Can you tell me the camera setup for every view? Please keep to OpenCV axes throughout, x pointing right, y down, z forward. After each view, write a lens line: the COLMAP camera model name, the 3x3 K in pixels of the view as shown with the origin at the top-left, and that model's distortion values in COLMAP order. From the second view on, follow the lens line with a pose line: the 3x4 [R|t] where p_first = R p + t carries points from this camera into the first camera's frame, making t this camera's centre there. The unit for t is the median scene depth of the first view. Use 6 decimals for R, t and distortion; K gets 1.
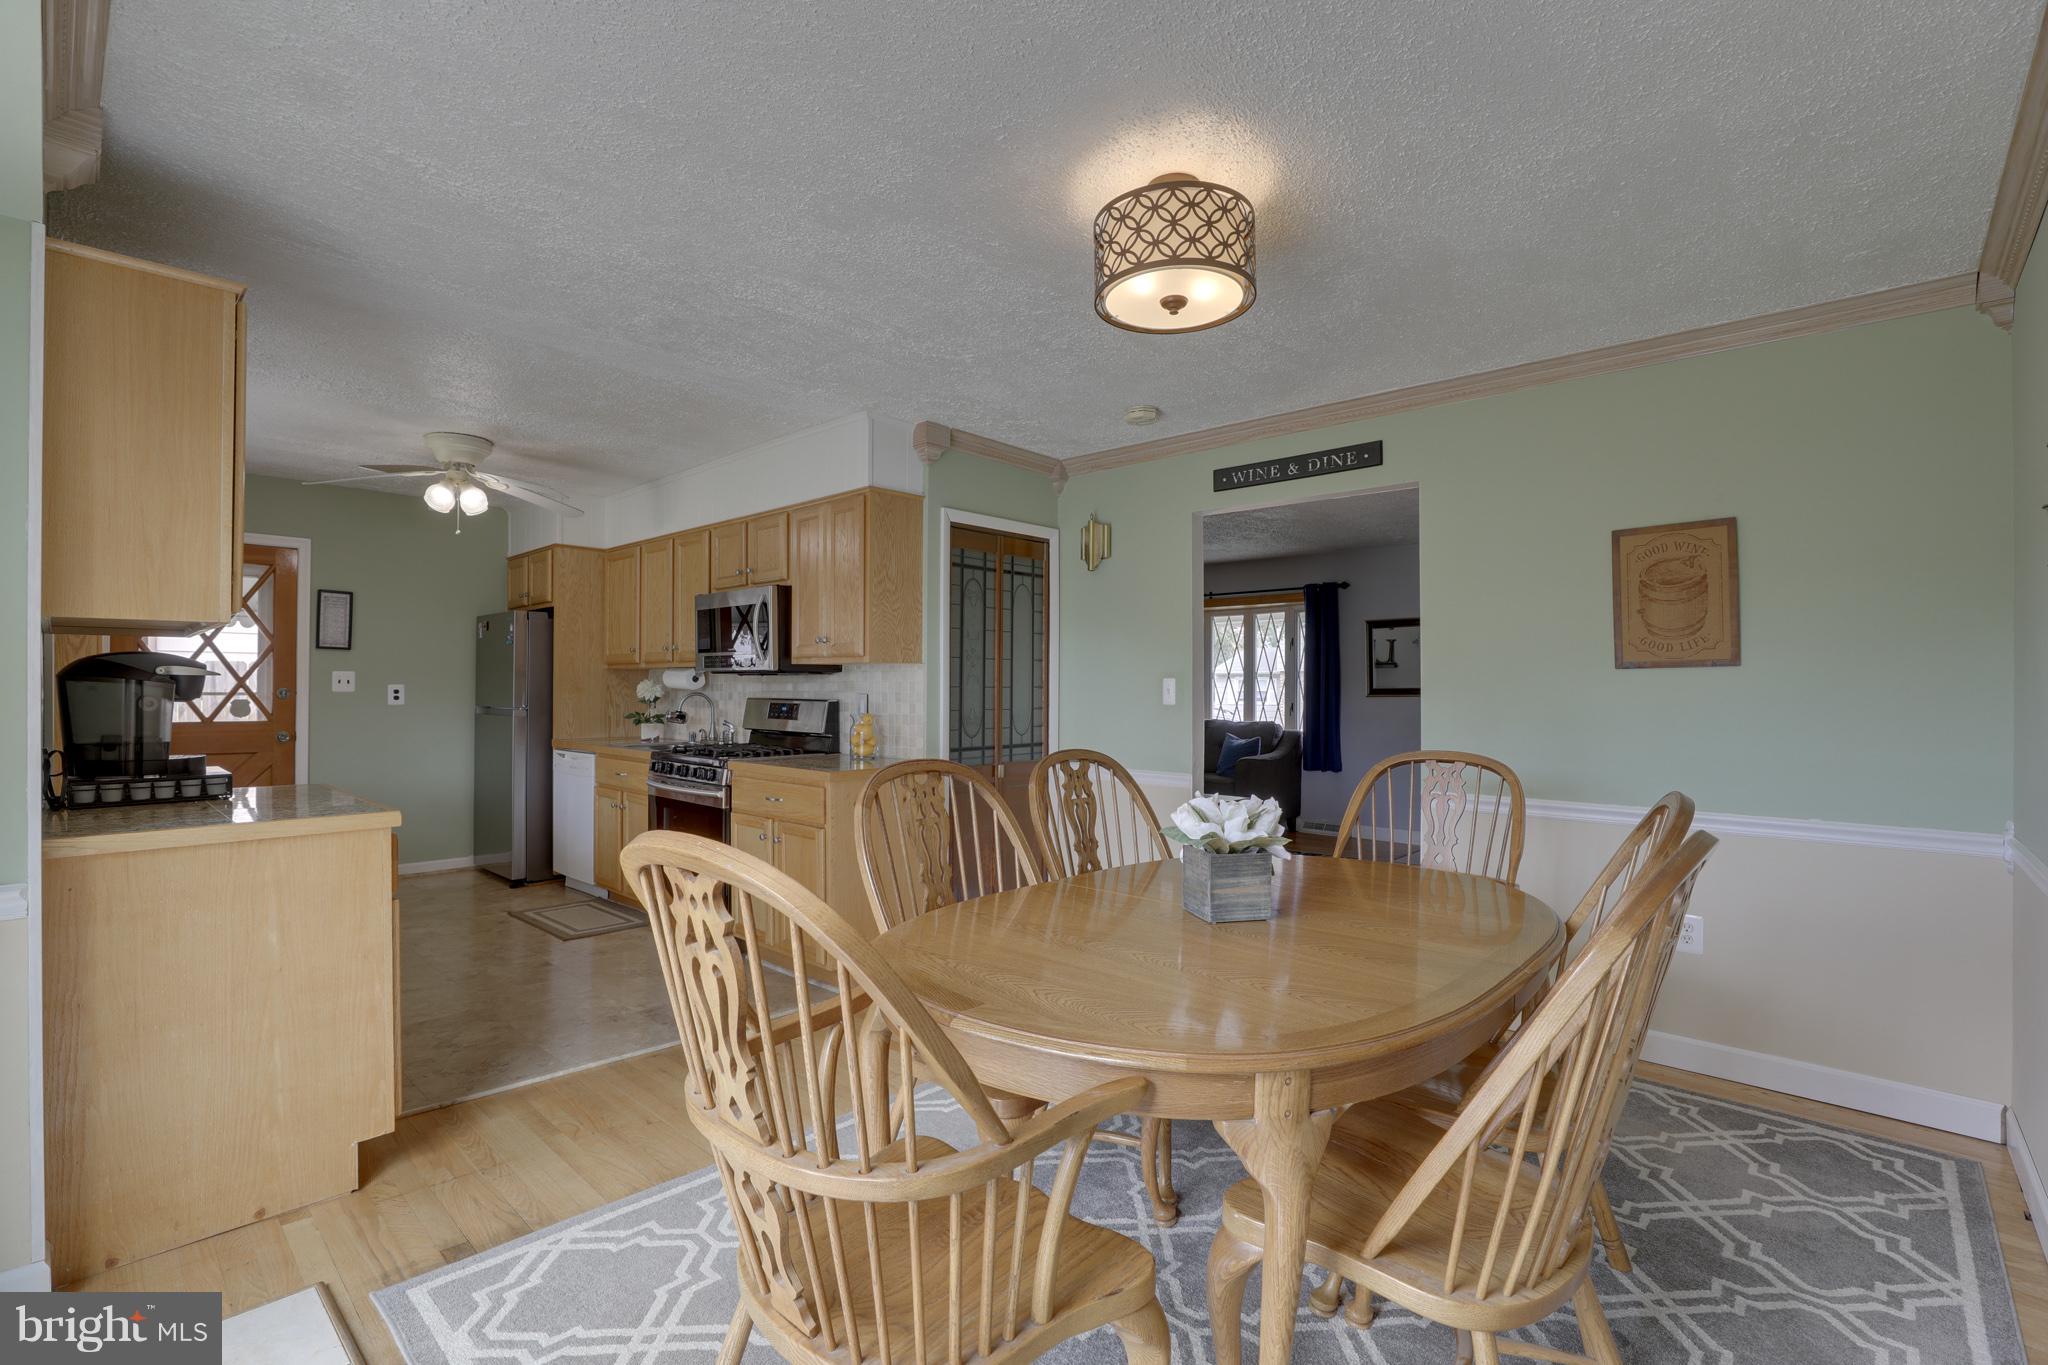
lens RADIAL K [[933.6, 0, 1027.0], [0, 933.6, 678.4], [0, 0, 1]] dist [-0.043243, 0.011397]
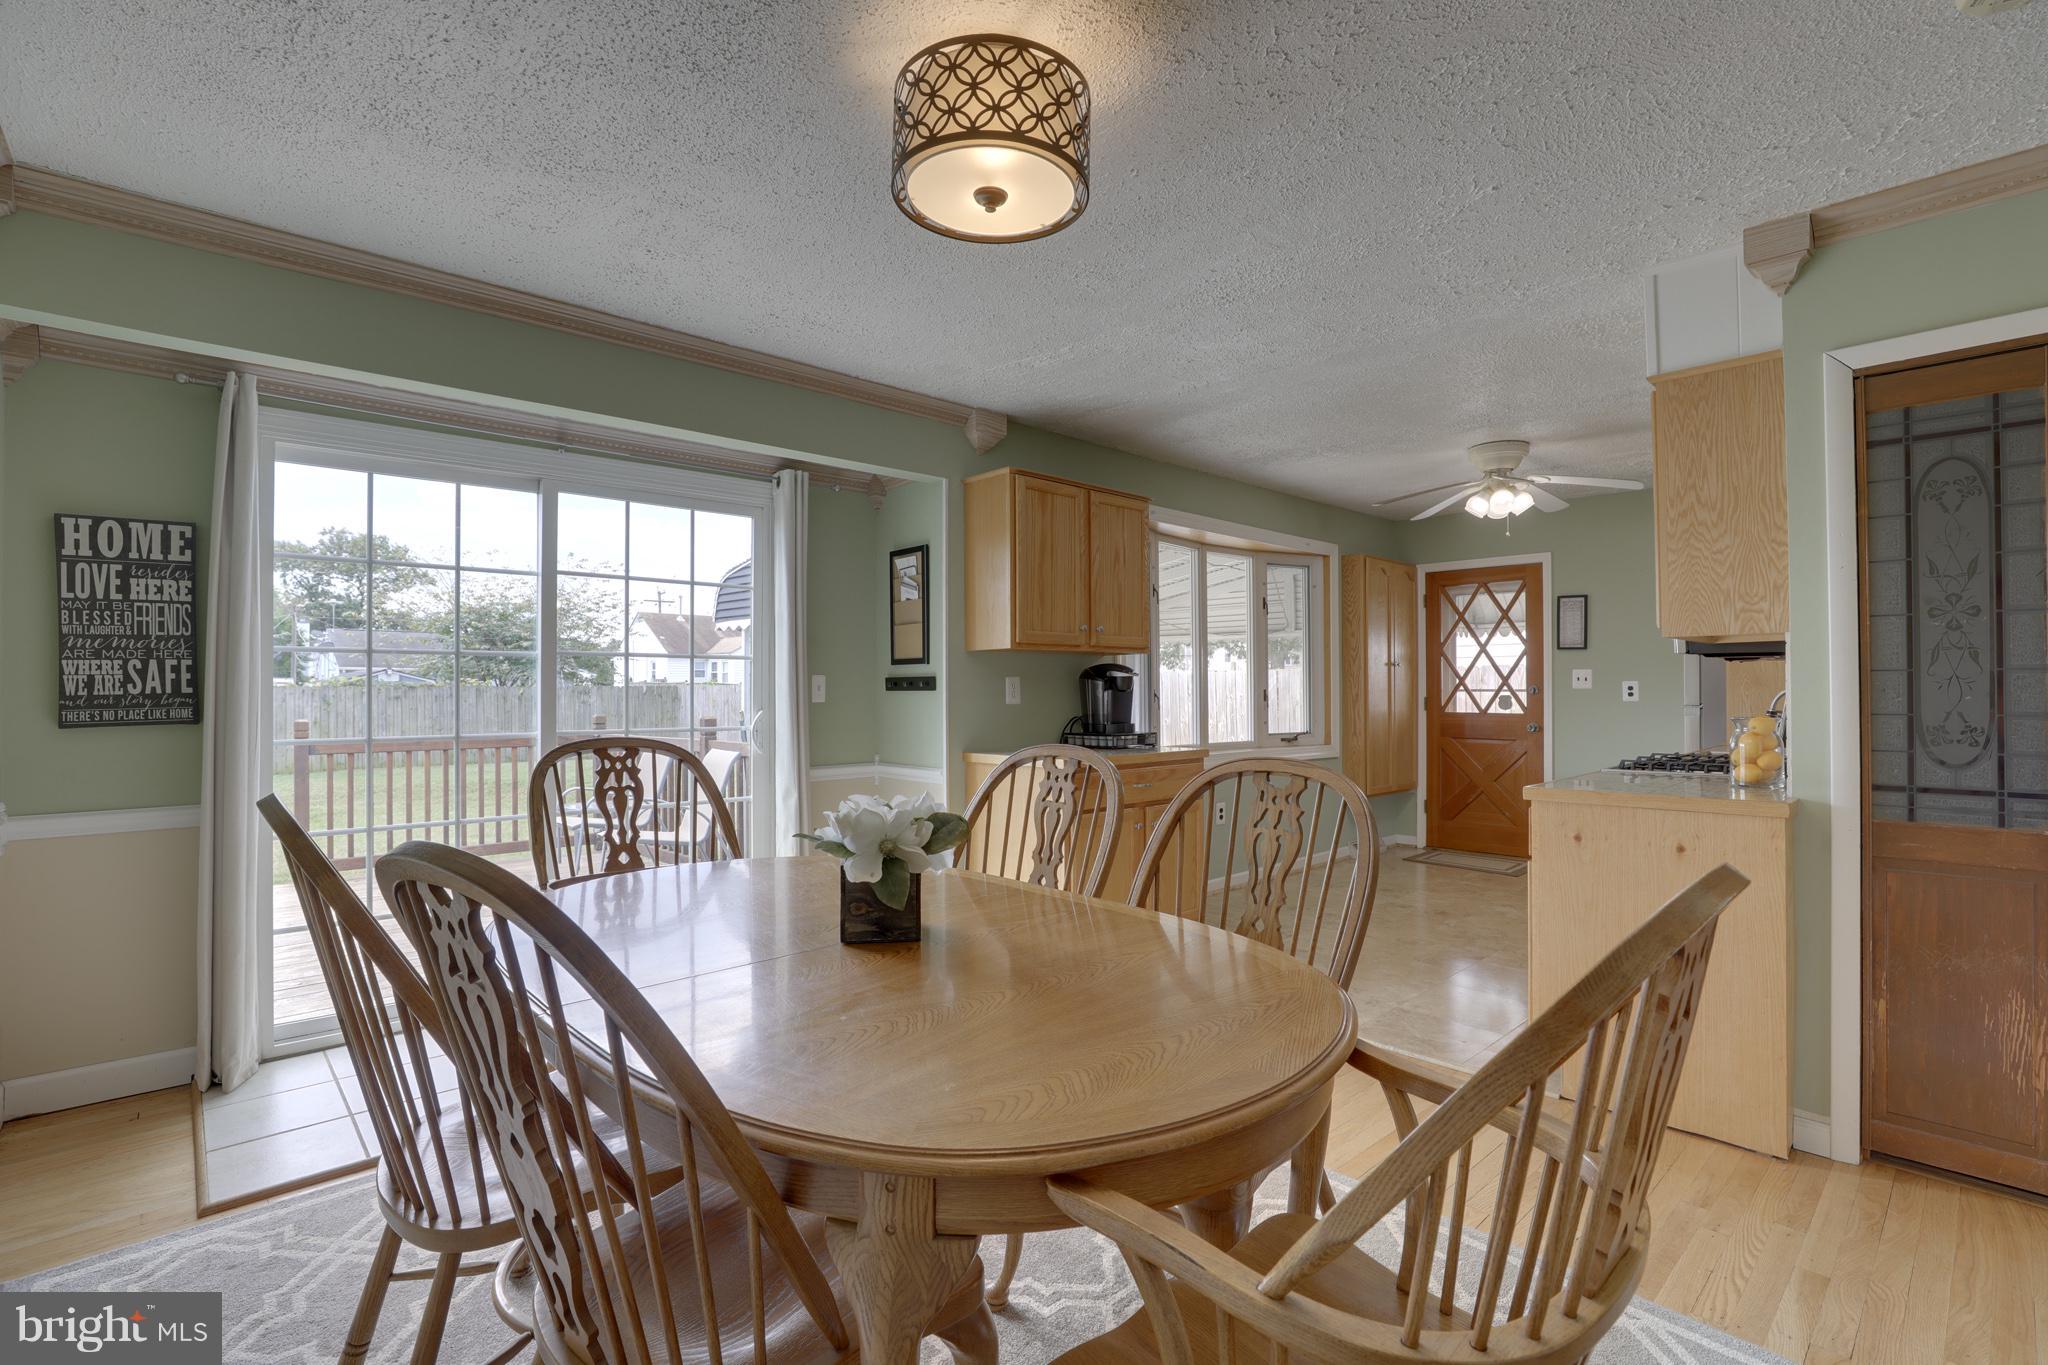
lens RADIAL K [[933.6, 0, 1023.1], [0, 933.6, 684.6], [0, 0, 1]] dist [-0.043243, 0.011397]
pose [[-0.075826, -0.009301, -0.997078, 0.418391], [0.012171, 0.999873, -0.010253, 0.014450], [0.997047, -0.012913, -0.075703, 0.471947]]
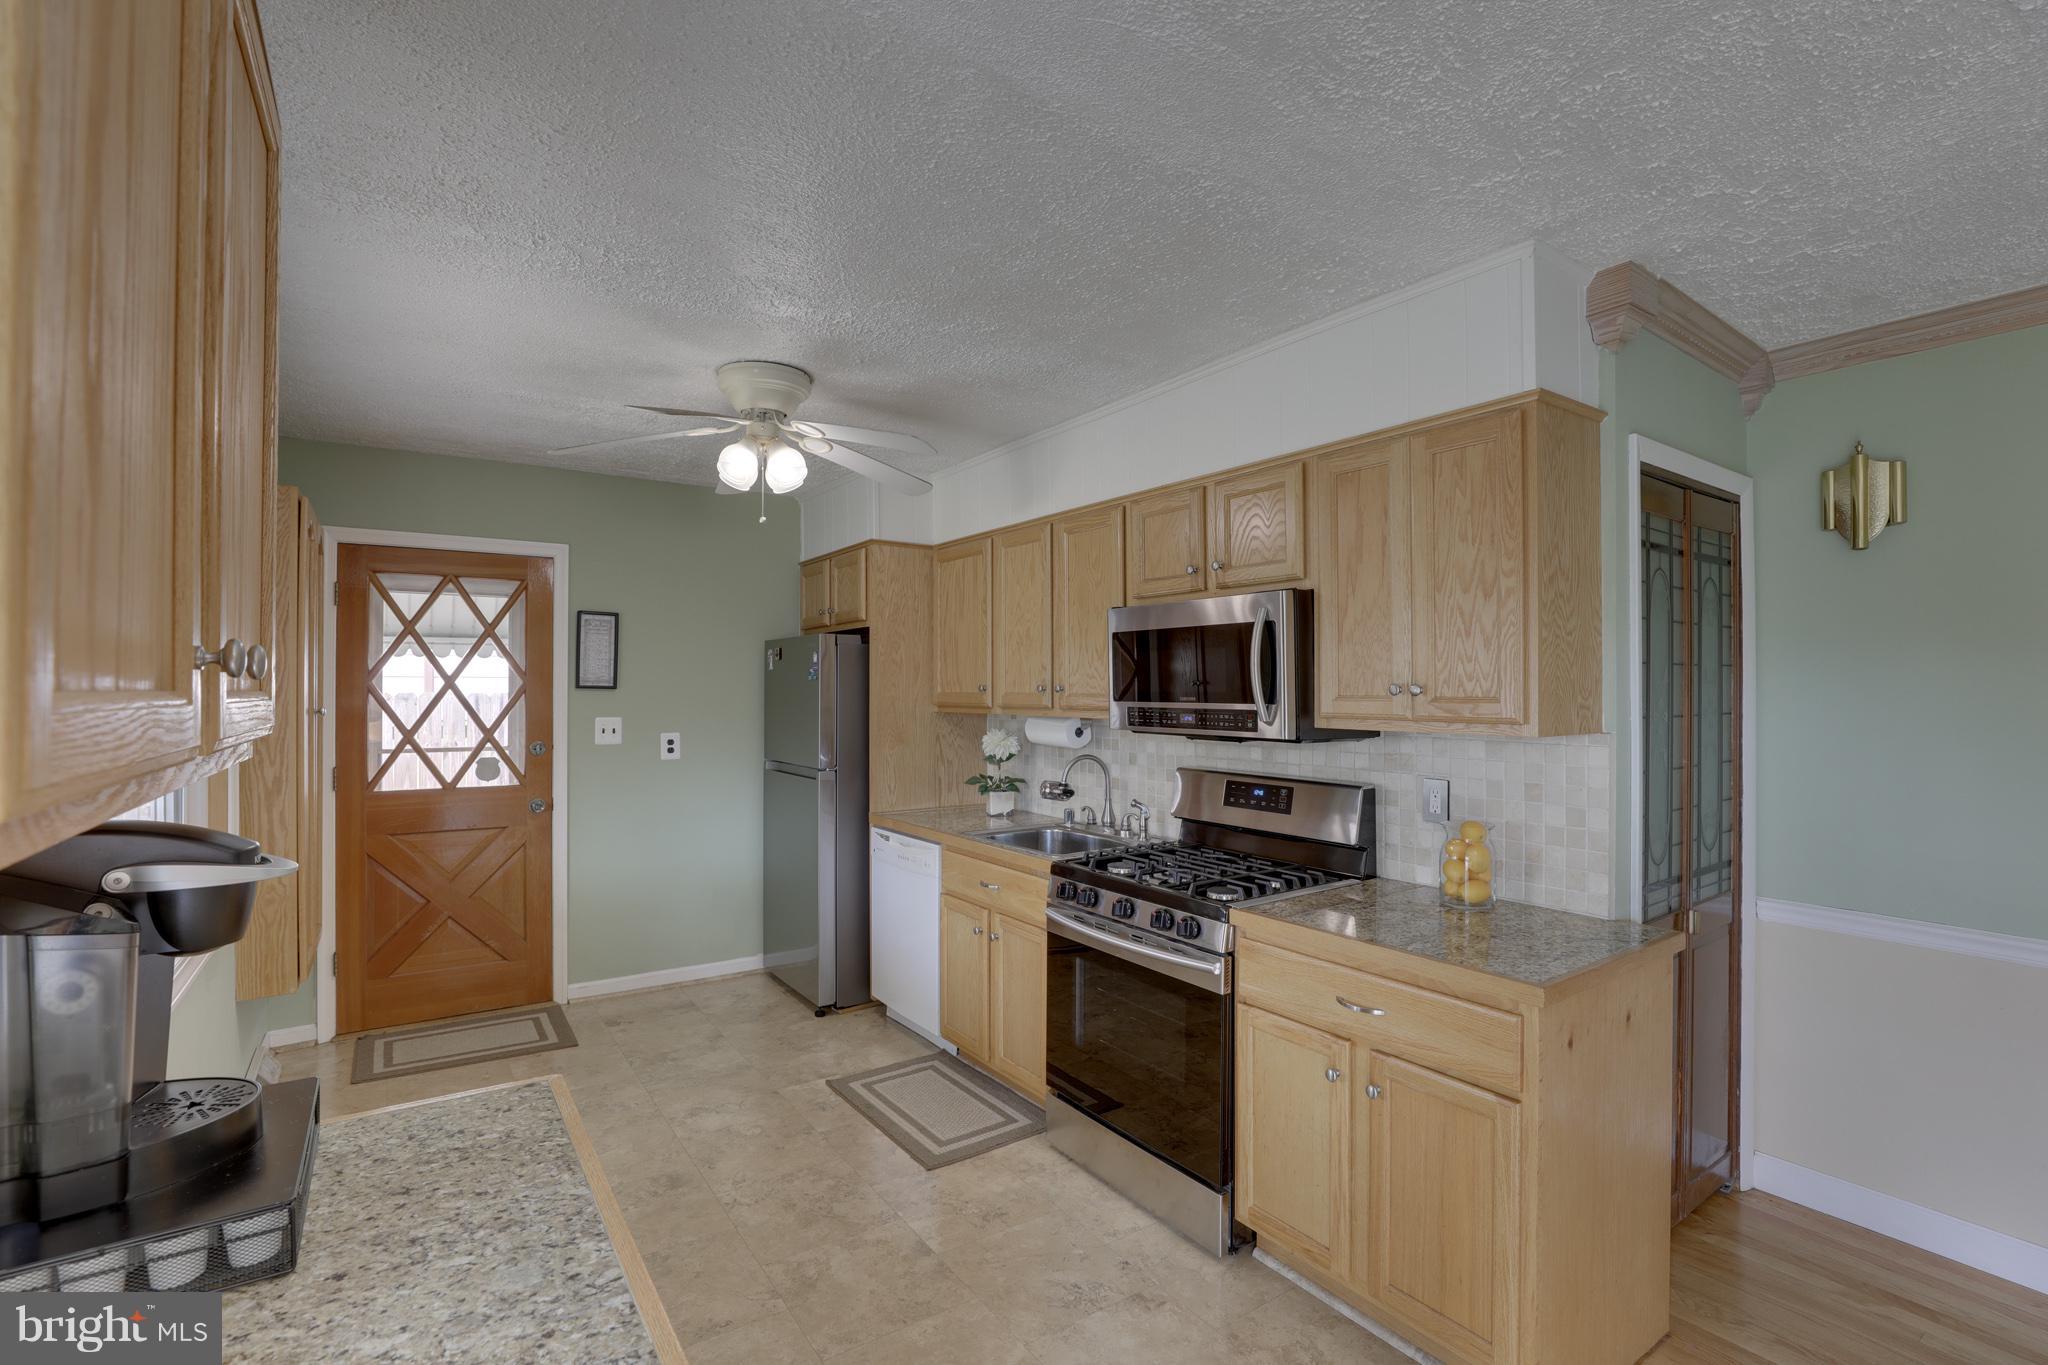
lens RADIAL K [[933.6, 0, 1022.9], [0, 933.6, 681.2], [0, 0, 1]] dist [-0.043243, 0.011397]
pose [[0.974886, -0.005736, -0.222629, -0.264335], [0.005975, 0.999982, 0.000402, -0.039734], [0.222623, -0.001723, 0.974903, 0.359410]]
